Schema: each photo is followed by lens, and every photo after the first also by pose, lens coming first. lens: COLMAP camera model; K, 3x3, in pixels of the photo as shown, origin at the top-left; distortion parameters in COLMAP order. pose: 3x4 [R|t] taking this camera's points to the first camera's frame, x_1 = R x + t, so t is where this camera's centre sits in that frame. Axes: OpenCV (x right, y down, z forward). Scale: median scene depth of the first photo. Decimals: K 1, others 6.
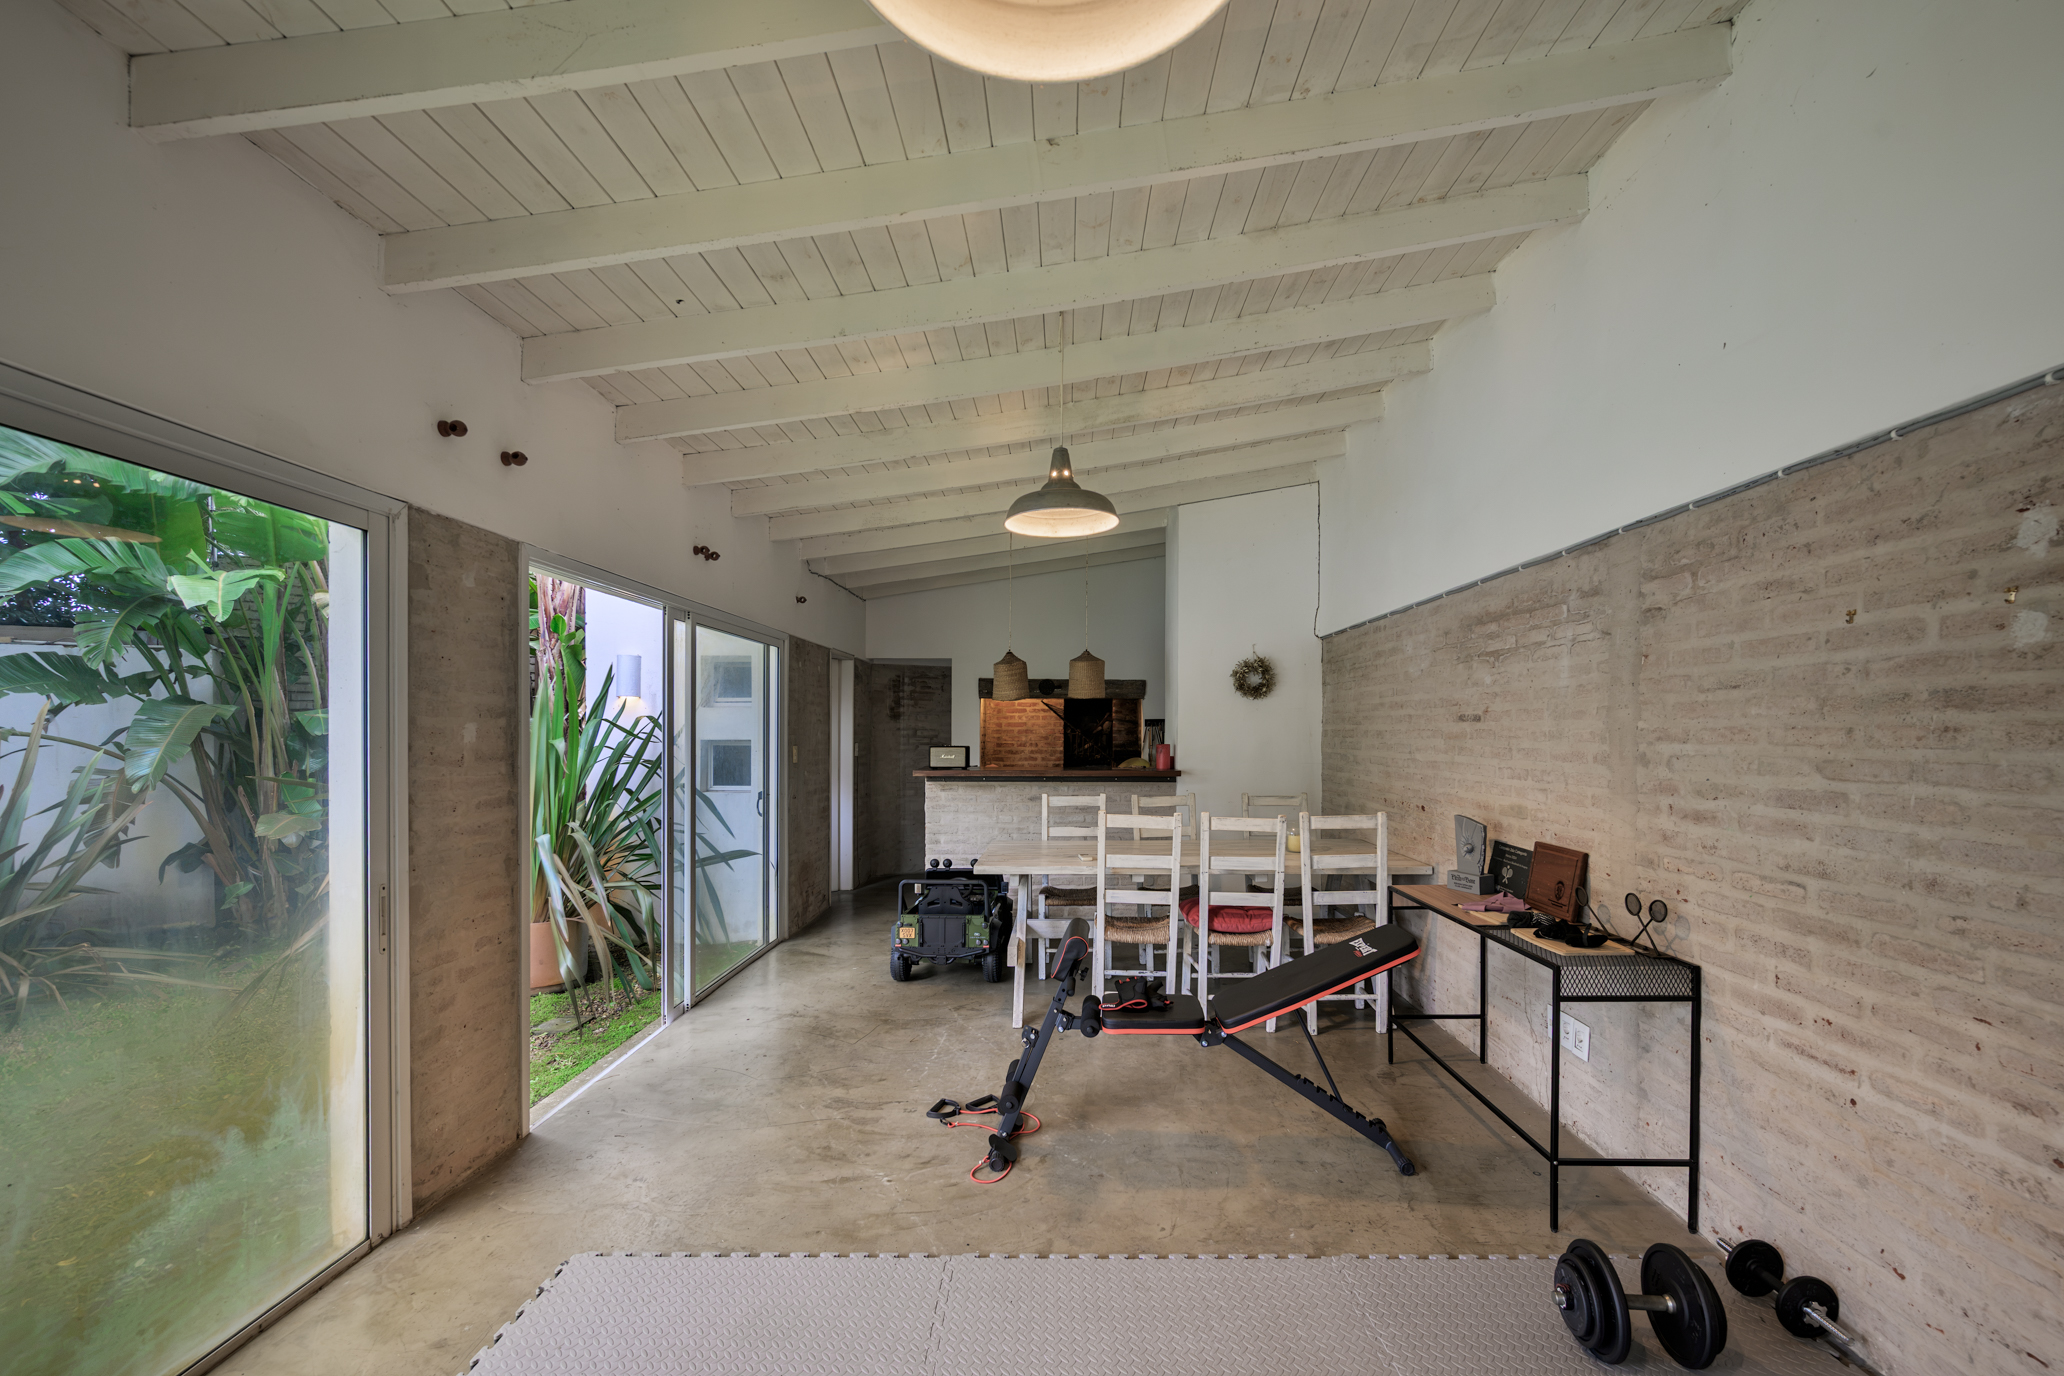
lens RADIAL K [[889.5, 0, 1037.1], [0, 889.5, 733.3], [0, 0, 1]] dist [0.000637, 0.000020]
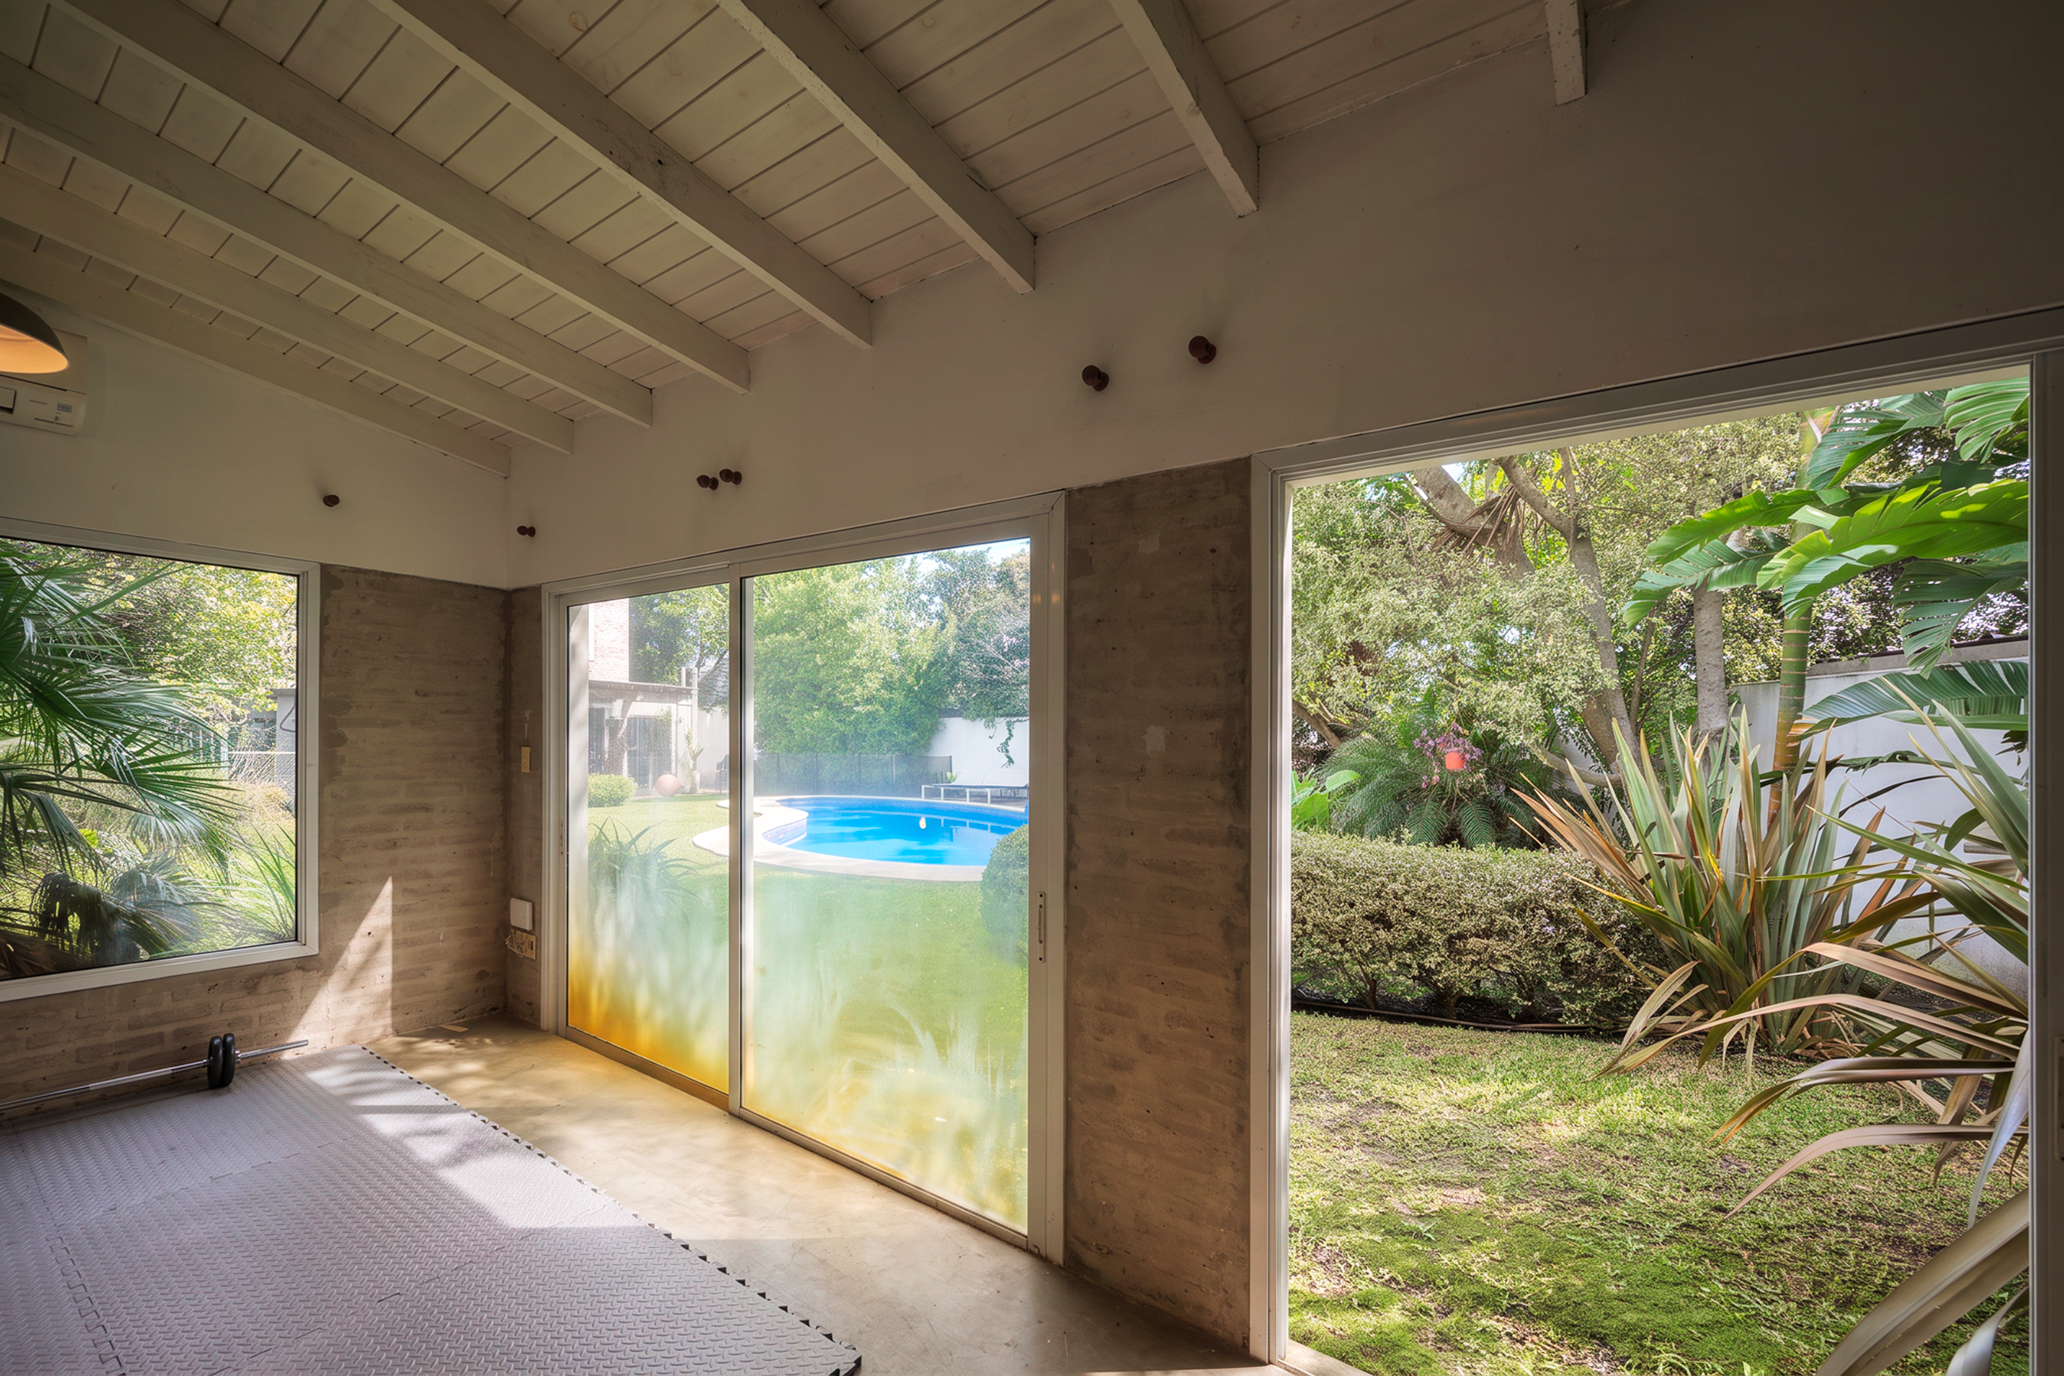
lens RADIAL K [[889.5, 0, 1037.1], [0, 889.5, 733.3], [0, 0, 1]] dist [0.000637, 0.000020]
pose [[-0.570355, -0.008810, -0.821351, 0.063219], [-0.015479, 0.999880, 0.000024, -0.003784], [0.821252, 0.012728, -0.570423, 1.352207]]
